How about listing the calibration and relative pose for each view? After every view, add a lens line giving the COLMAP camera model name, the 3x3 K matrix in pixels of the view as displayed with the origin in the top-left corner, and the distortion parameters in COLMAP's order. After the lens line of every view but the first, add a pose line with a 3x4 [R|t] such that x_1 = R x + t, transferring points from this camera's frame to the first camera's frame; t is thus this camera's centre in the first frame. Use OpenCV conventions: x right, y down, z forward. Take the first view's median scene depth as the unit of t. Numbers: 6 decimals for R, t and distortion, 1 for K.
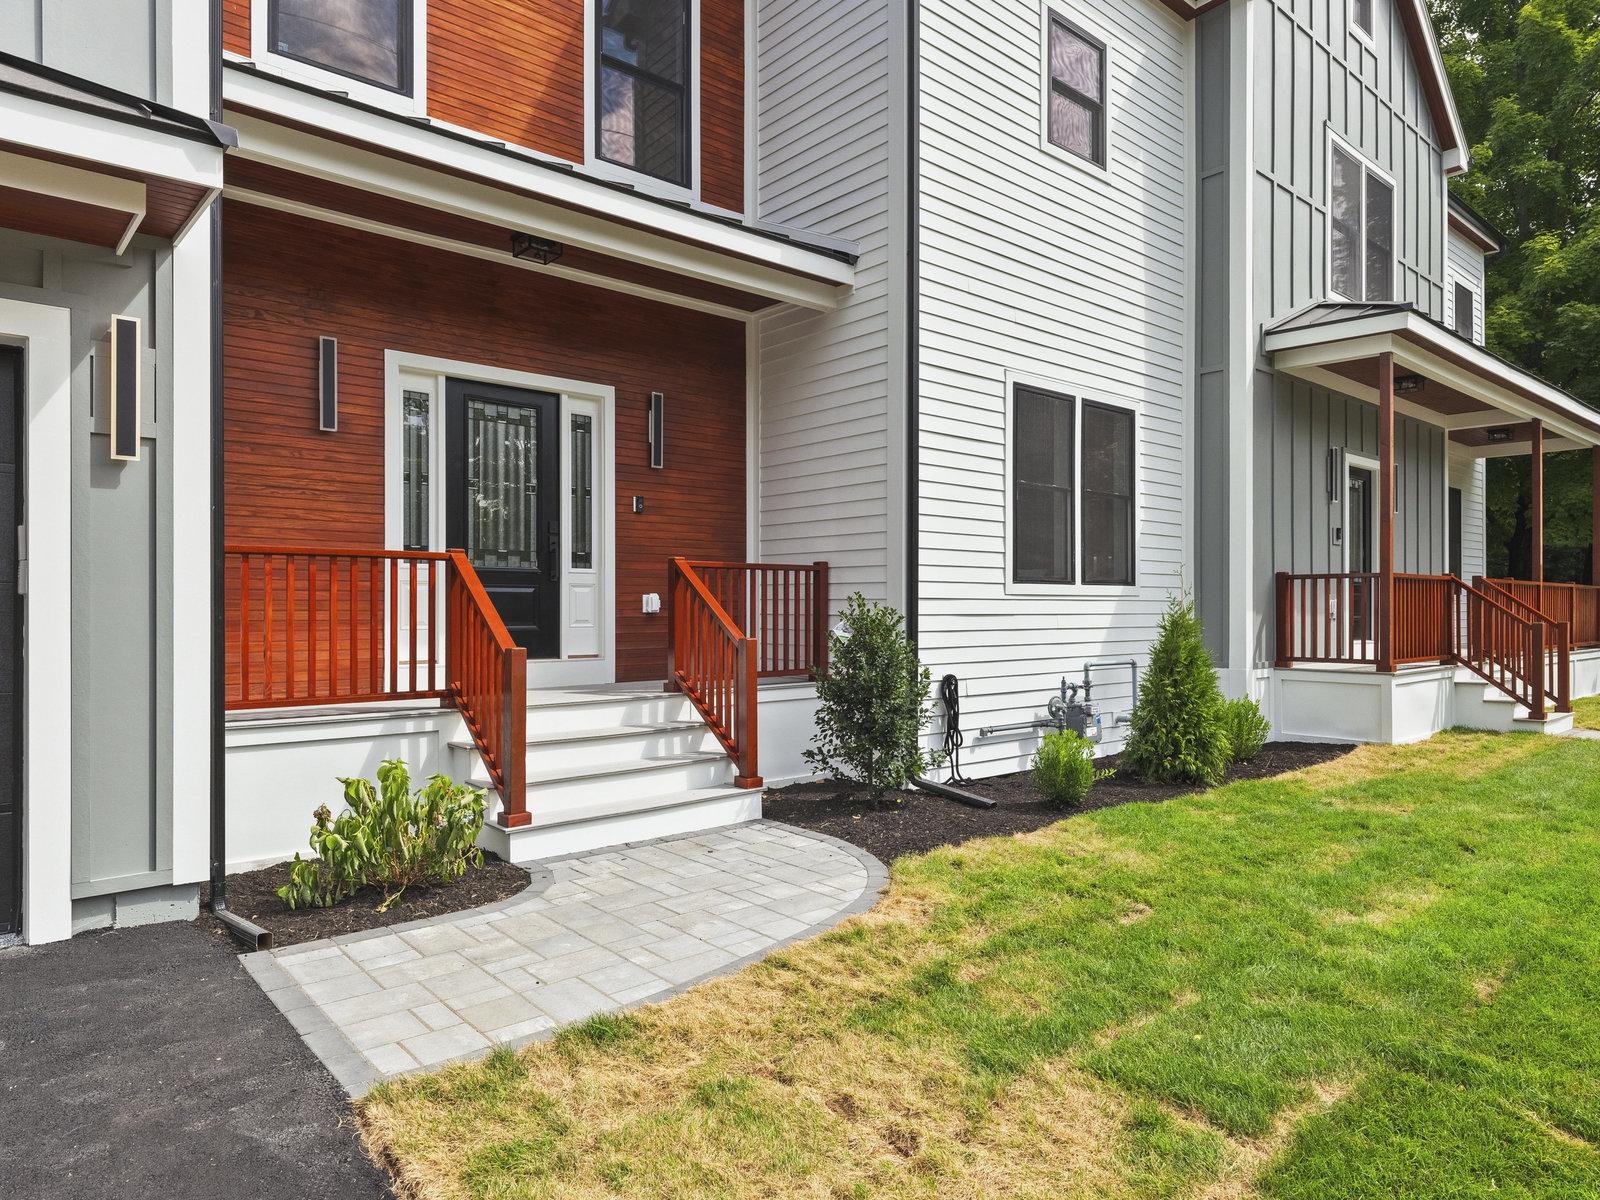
lens RADIAL K [[970.3, 0, 800.0], [0, 970.3, 600.0], [0, 0, 1]] dist [0.002465, 0.000094]
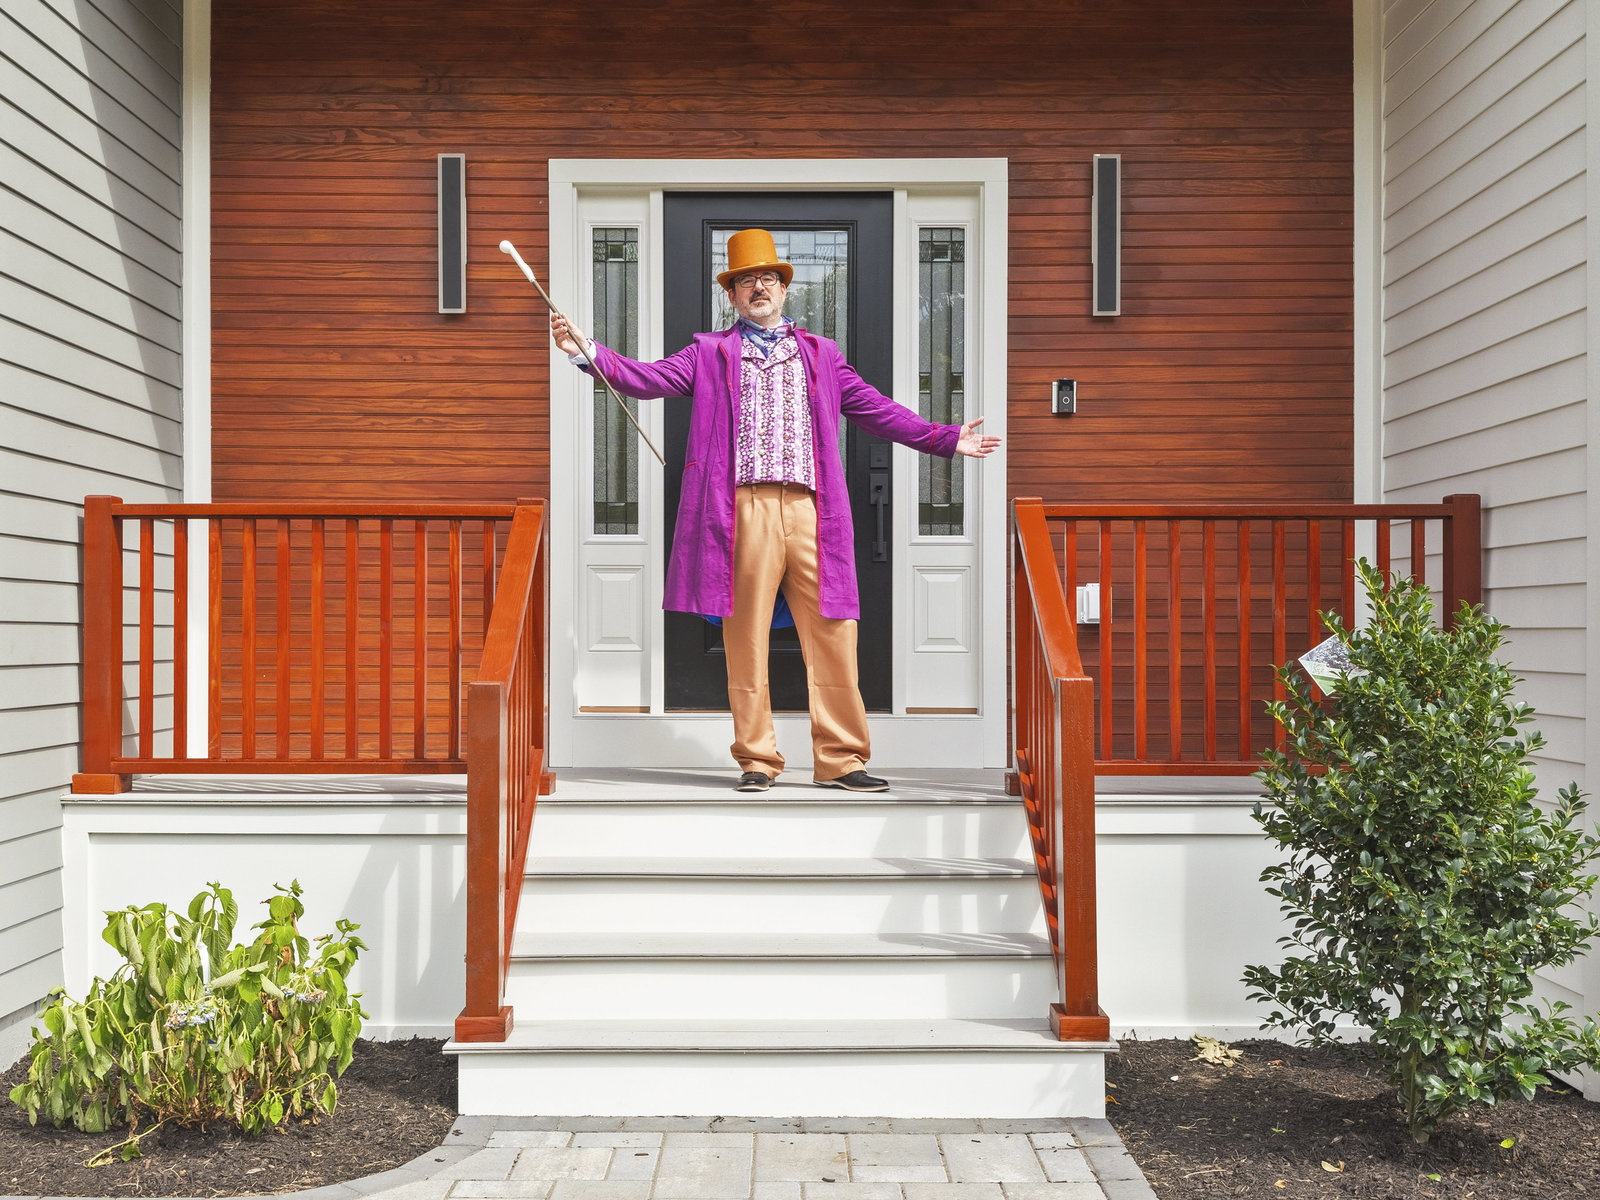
lens RADIAL K [[1558.1, 0, 796.4], [0, 1558.1, 623.6], [0, 0, 1]] dist [0.077741, -0.124778]
pose [[0.753607, -0.002853, -0.657319, 0.280195], [0.002635, 0.999996, -0.001318, 0.015914], [0.657319, -0.000739, 0.753612, 0.388742]]
